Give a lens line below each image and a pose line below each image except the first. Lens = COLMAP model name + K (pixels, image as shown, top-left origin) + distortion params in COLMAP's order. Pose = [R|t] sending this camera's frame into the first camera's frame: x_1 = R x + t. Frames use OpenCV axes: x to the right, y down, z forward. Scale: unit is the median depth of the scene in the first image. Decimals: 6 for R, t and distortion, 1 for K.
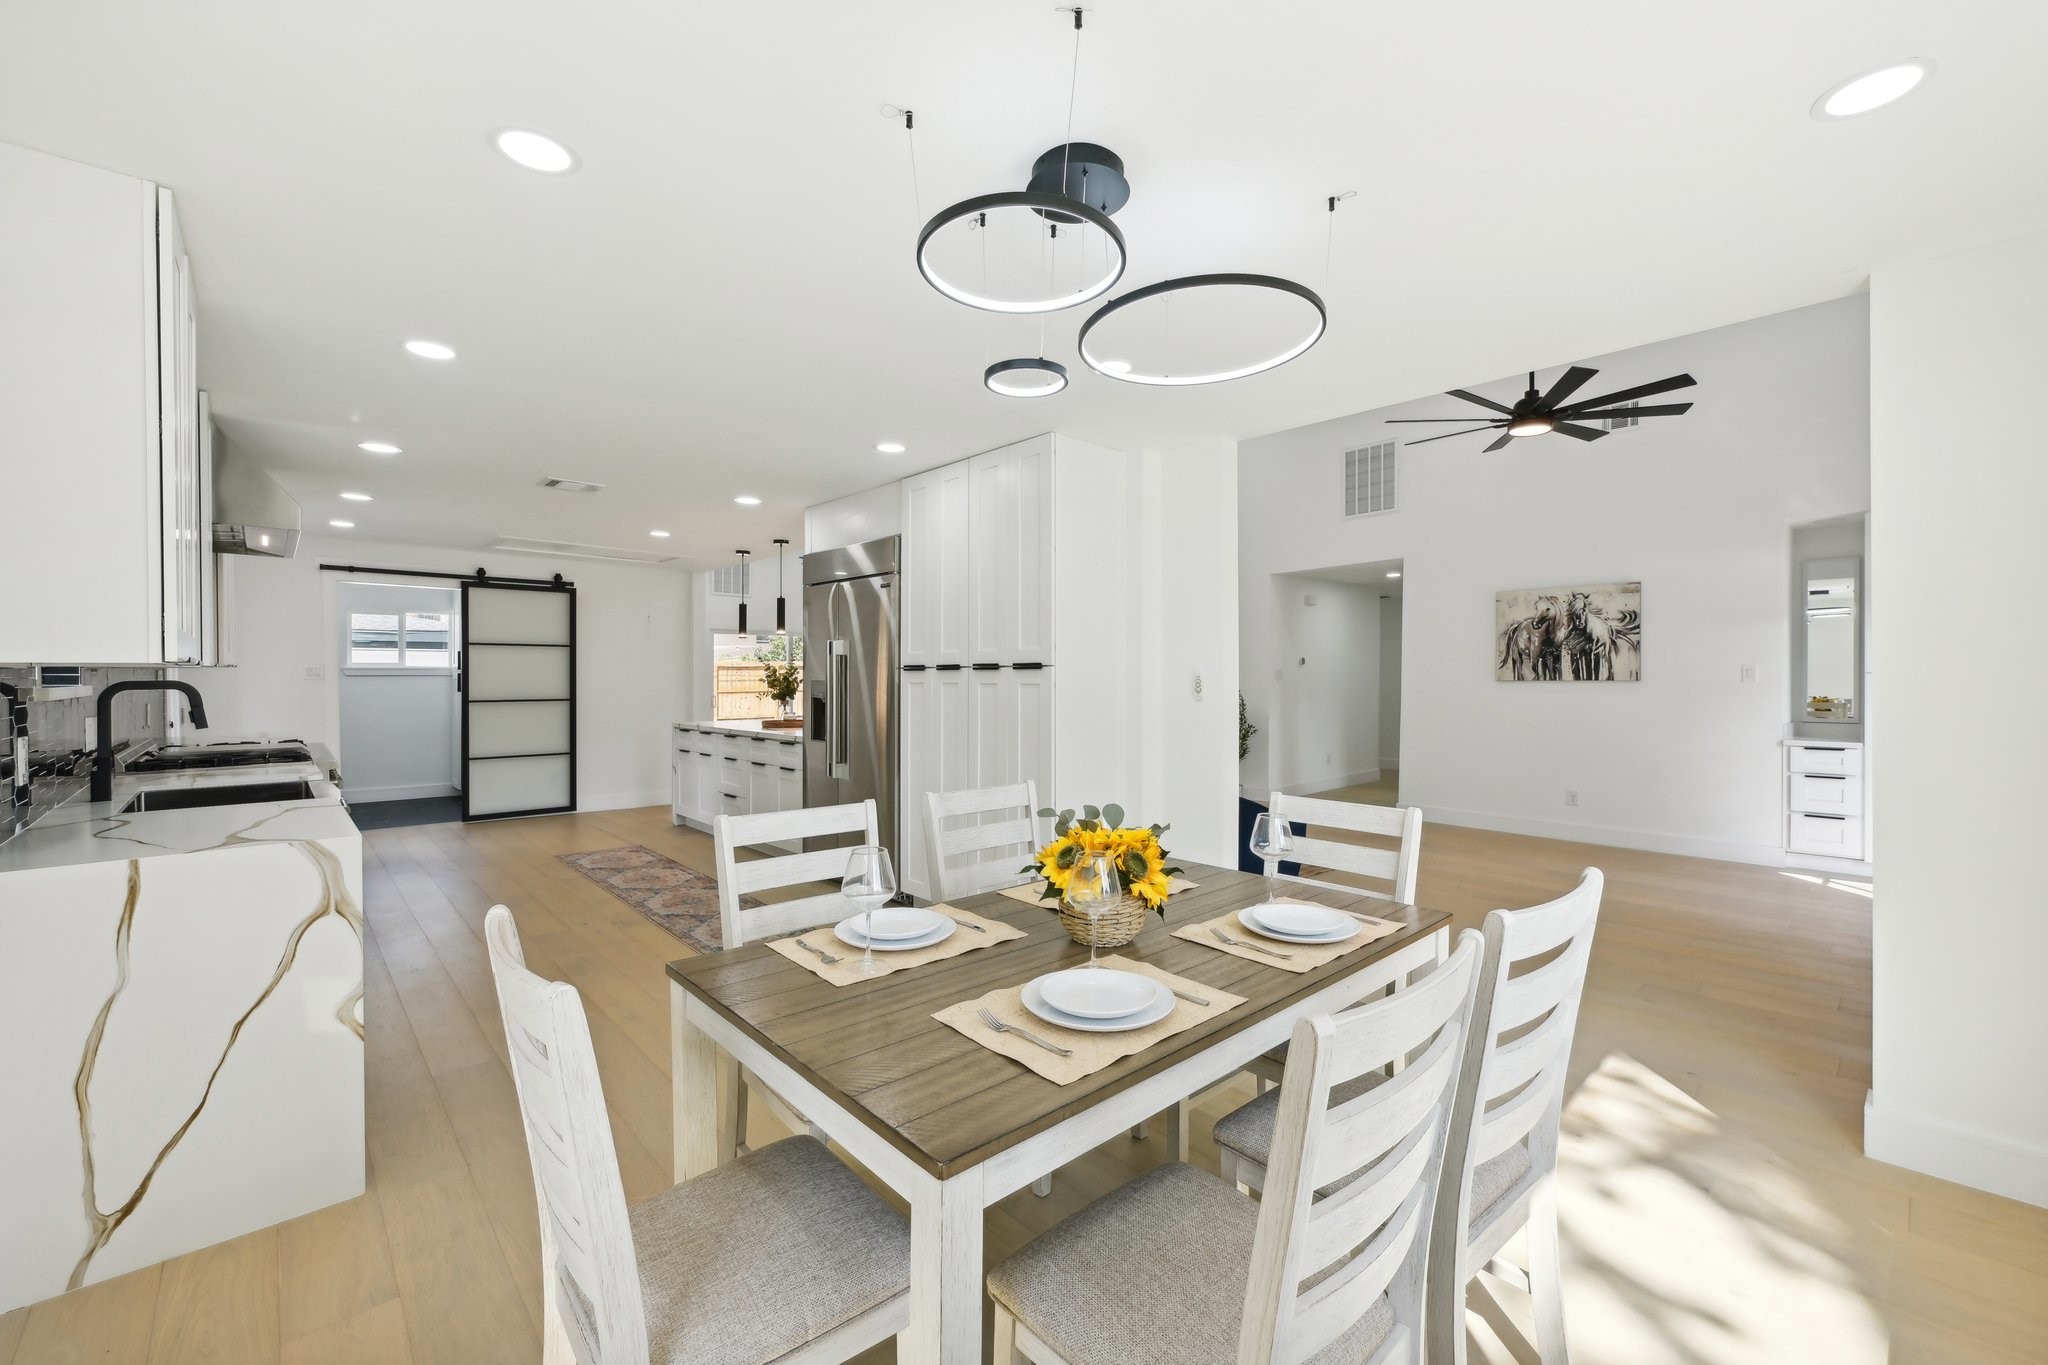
lens RADIAL K [[813.6, 0, 1024.3], [0, 813.6, 679.1], [0, 0, 1]] dist [-0.002190, -0.000239]
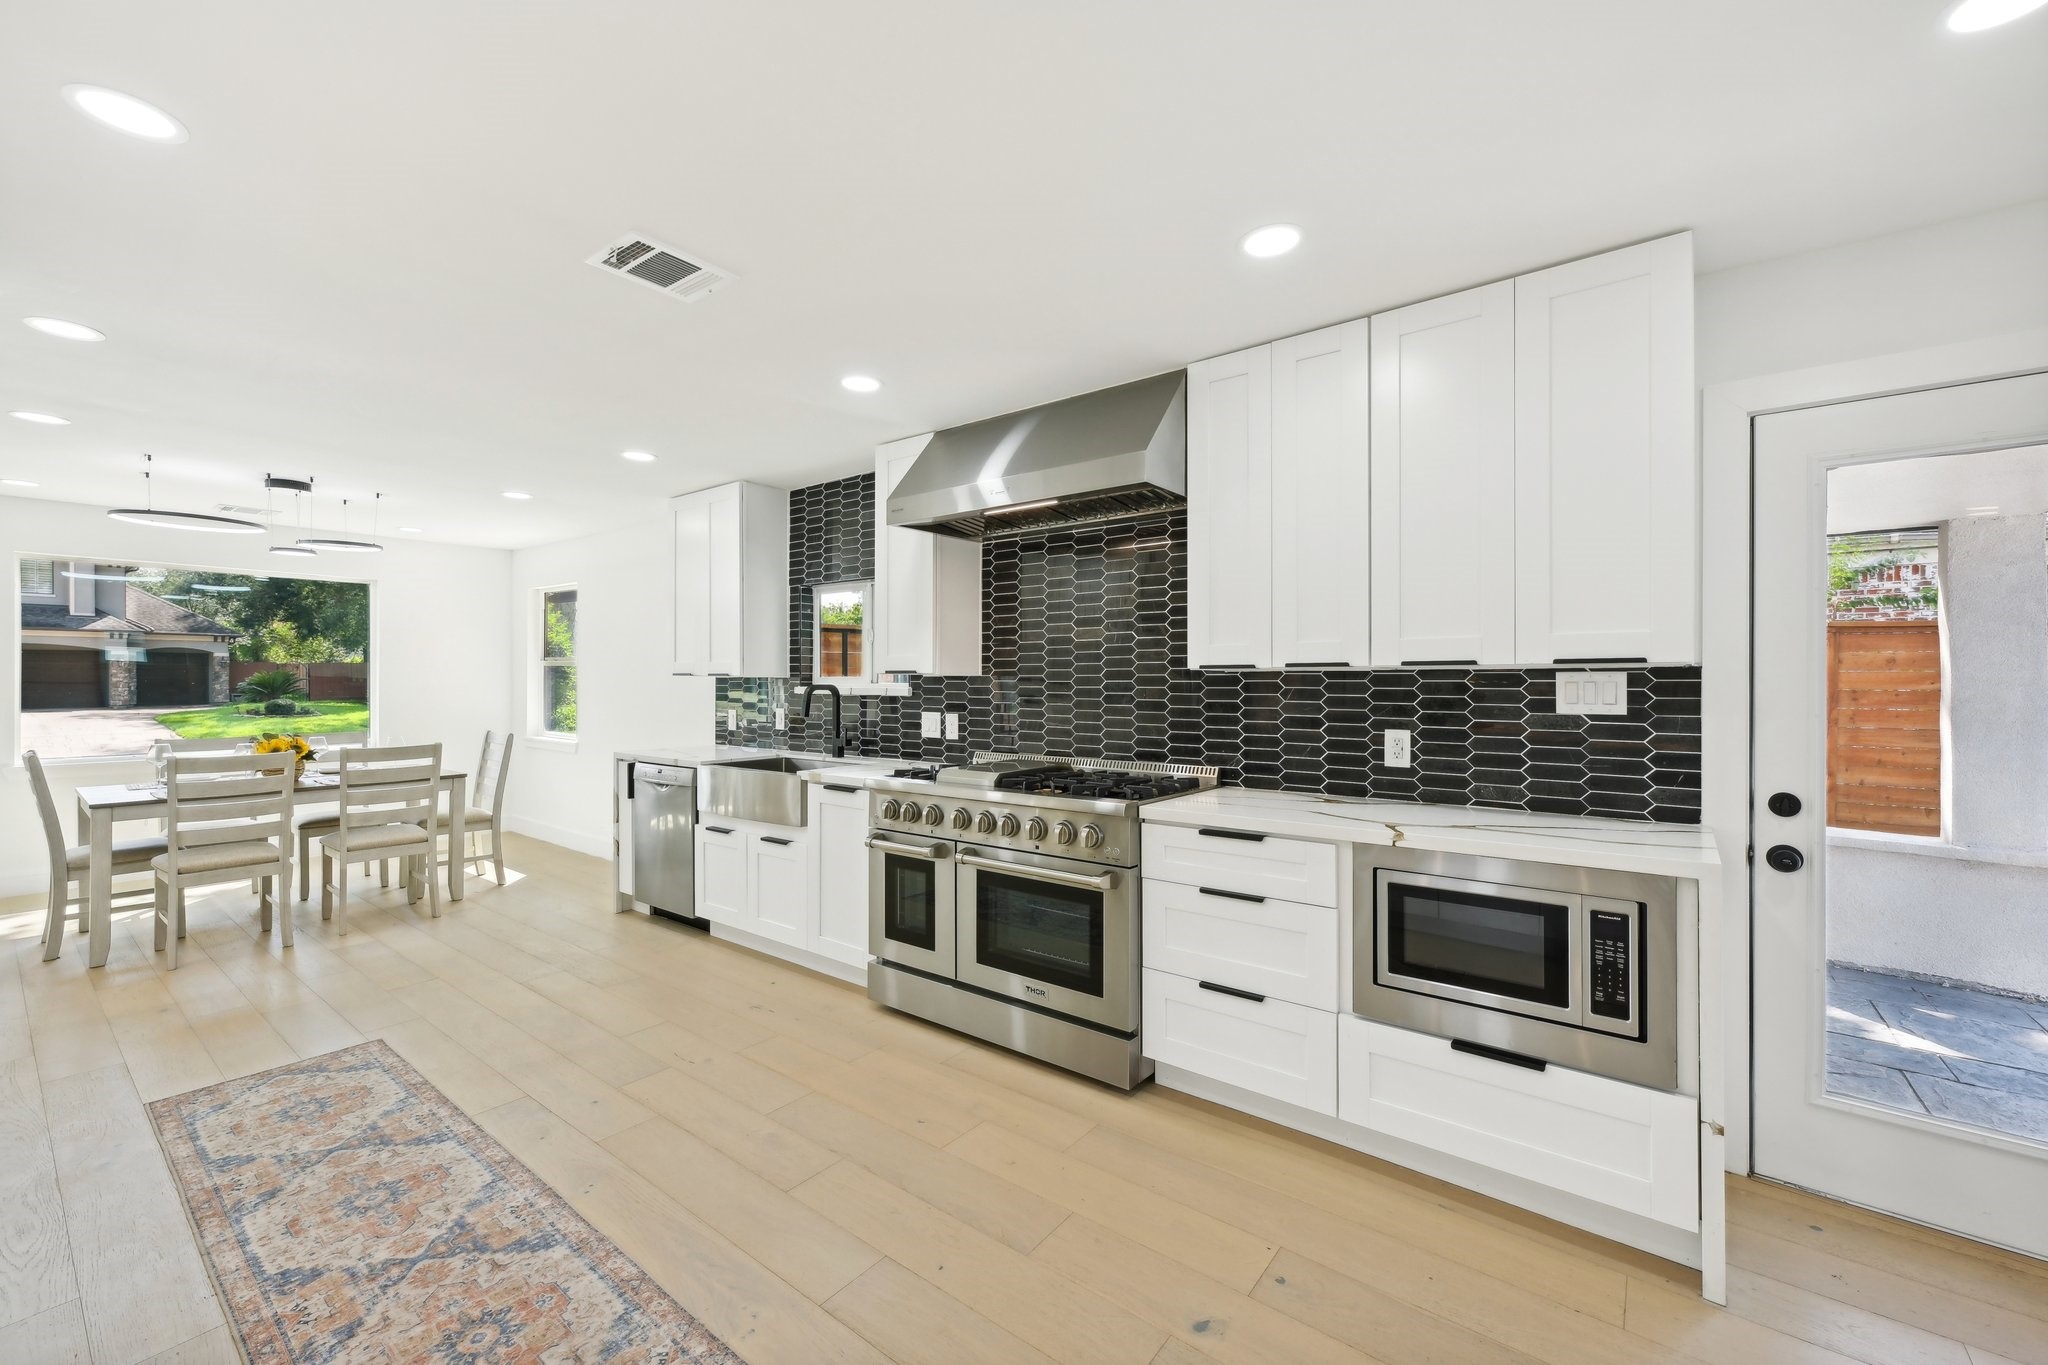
lens RADIAL K [[821.1, 0, 1024.0], [0, 821.1, 682.5], [0, 0, 1]] dist [-0.001011, 0.000124]
pose [[-0.985911, -0.000652, -0.167267, -0.480549], [-0.002456, 0.999941, 0.010579, -0.007931], [0.167250, 0.010841, -0.985855, 1.053948]]
